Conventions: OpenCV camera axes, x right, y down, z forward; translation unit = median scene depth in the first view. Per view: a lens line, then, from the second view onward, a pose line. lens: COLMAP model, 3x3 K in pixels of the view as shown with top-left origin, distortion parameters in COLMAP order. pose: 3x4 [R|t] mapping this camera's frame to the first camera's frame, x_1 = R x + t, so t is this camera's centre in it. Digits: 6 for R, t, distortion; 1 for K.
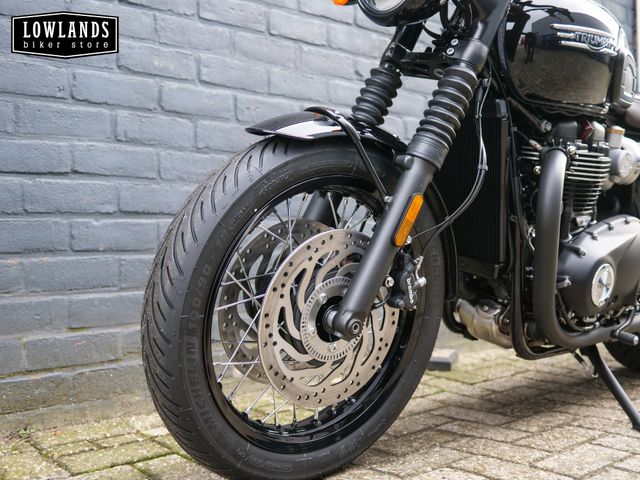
lens RADIAL K [[735.3, 0, 320.0], [0, 735.3, 240.0], [0, 0, 1]] dist [-0.002040, -0.001609]
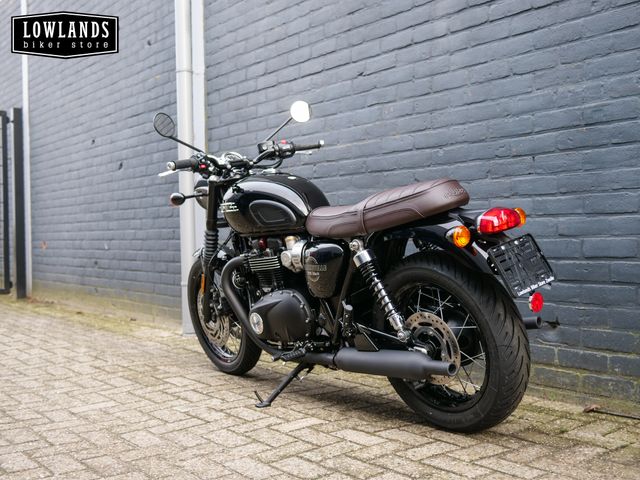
lens RADIAL K [[735.3, 0, 320.0], [0, 735.3, 240.0], [0, 0, 1]] dist [-0.002040, -0.001609]
pose [[-0.061684, 0.026521, -0.997743, 2.633206], [0.016561, 0.999536, 0.025545, -0.235948], [0.997958, -0.014948, -0.062094, 1.468190]]
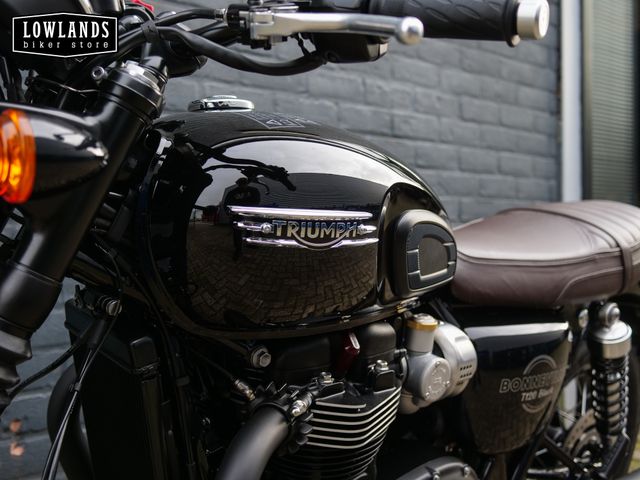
lens RADIAL K [[735.3, 0, 320.0], [0, 735.3, 240.0], [0, 0, 1]] dist [-0.002040, -0.001609]
pose [[0.999779, 0.009813, 0.018565, 0.377677], [-0.010052, 0.999868, 0.012784, -0.281038], [-0.018437, -0.012968, 0.999746, 0.479892]]
